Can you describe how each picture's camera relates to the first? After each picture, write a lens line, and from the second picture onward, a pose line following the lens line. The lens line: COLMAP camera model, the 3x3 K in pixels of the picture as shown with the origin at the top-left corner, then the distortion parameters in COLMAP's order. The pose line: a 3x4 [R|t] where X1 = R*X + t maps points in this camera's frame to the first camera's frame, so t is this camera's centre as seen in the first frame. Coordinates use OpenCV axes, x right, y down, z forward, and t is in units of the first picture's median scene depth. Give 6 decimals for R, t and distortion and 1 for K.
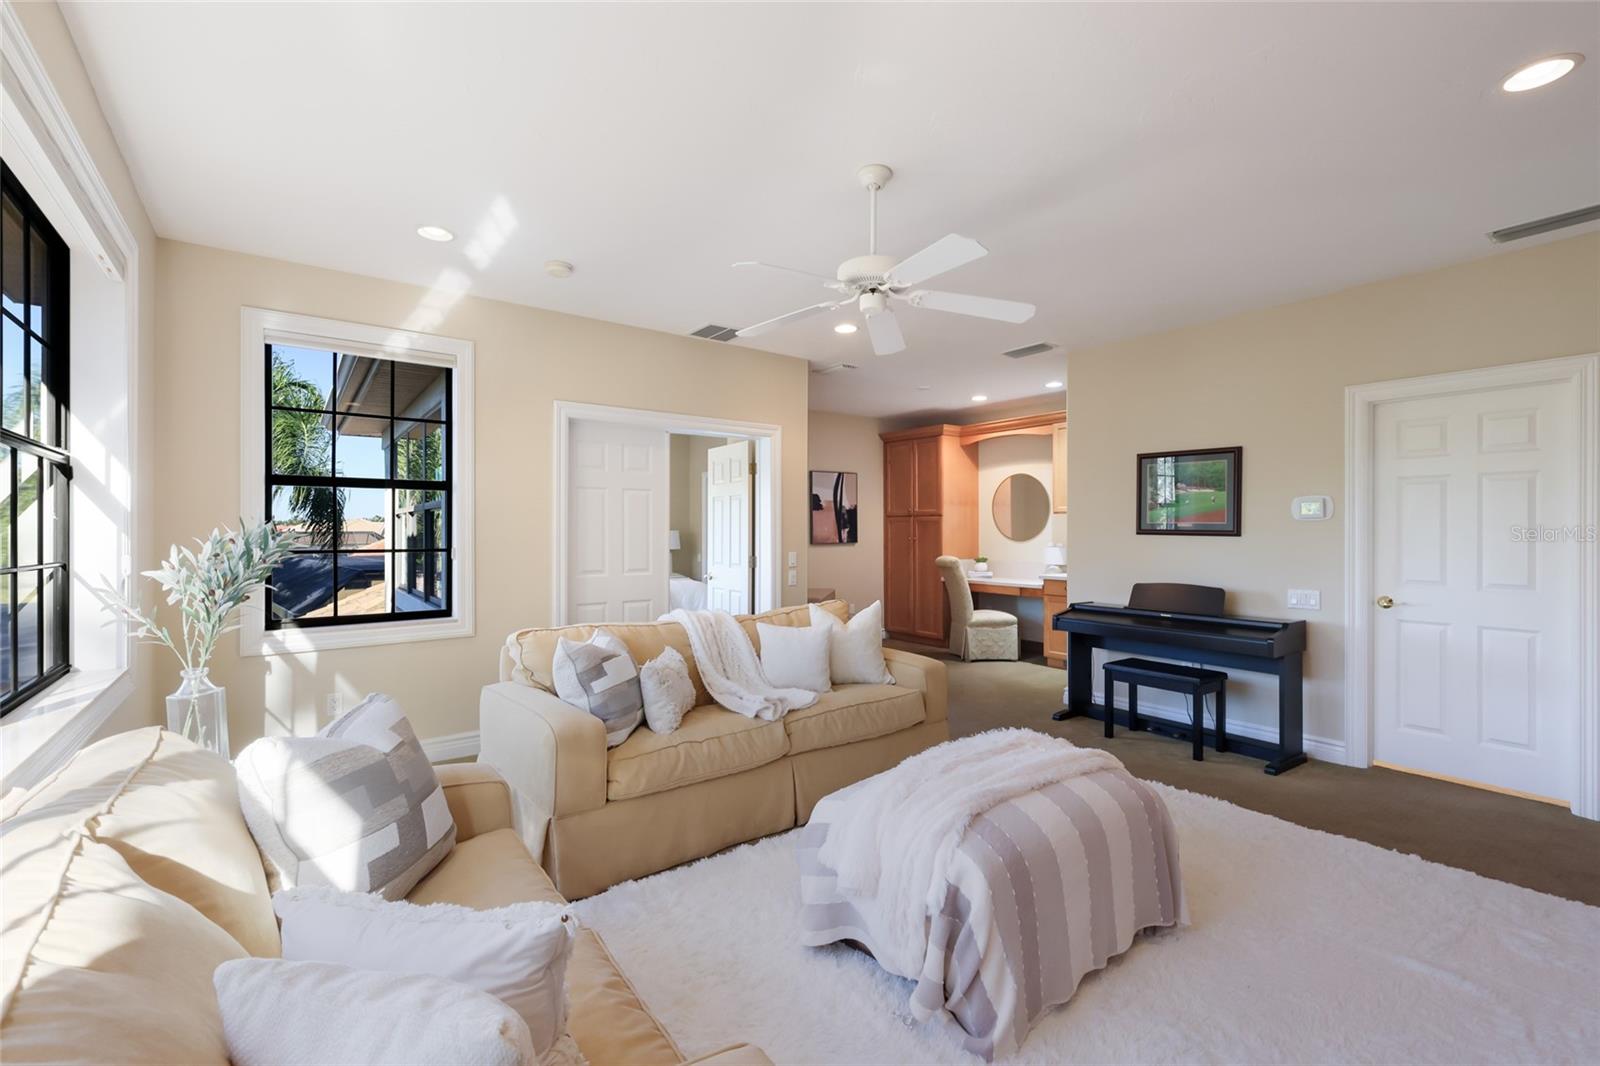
lens RADIAL K [[720.5, 0, 792.6], [0, 720.5, 525.7], [0, 0, 1]] dist [-0.000993, -0.000372]
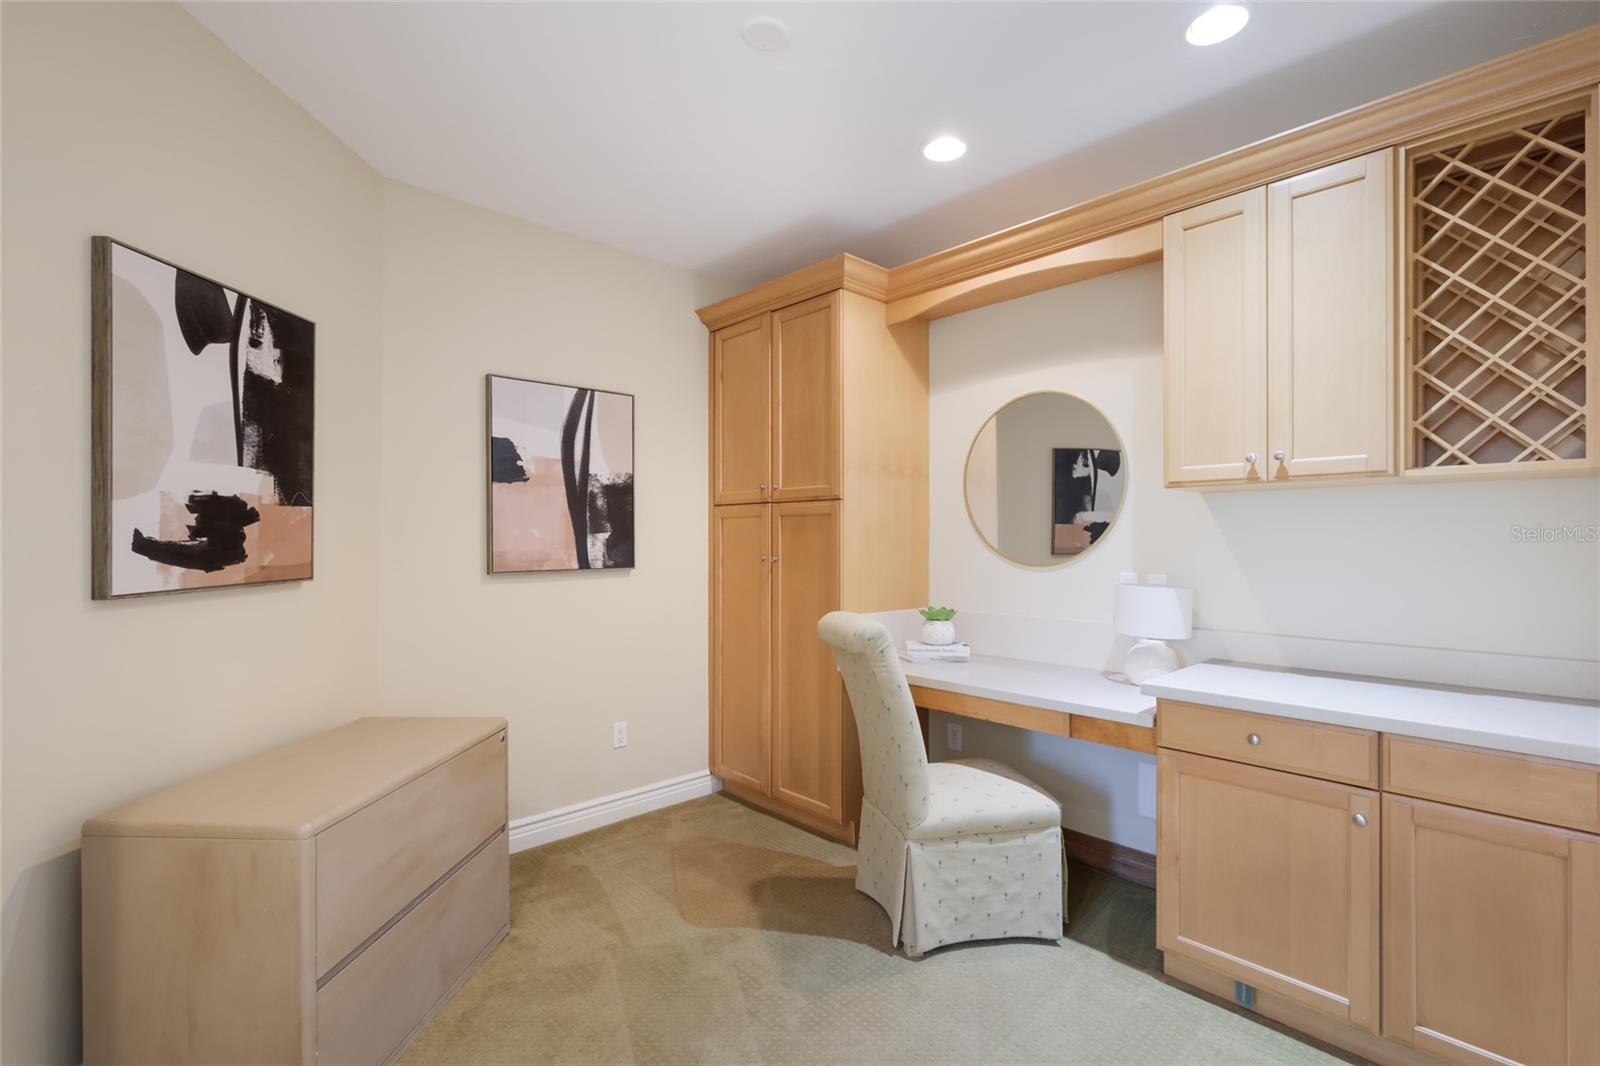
lens RADIAL K [[720.5, 0, 796.3], [0, 720.5, 535.5], [0, 0, 1]] dist [-0.000993, -0.000372]
pose [[0.991976, 0.004038, 0.126358, 0.134428], [-0.004177, 0.999991, 0.000839, 0.004985], [-0.126354, -0.001360, 0.991984, 0.614465]]
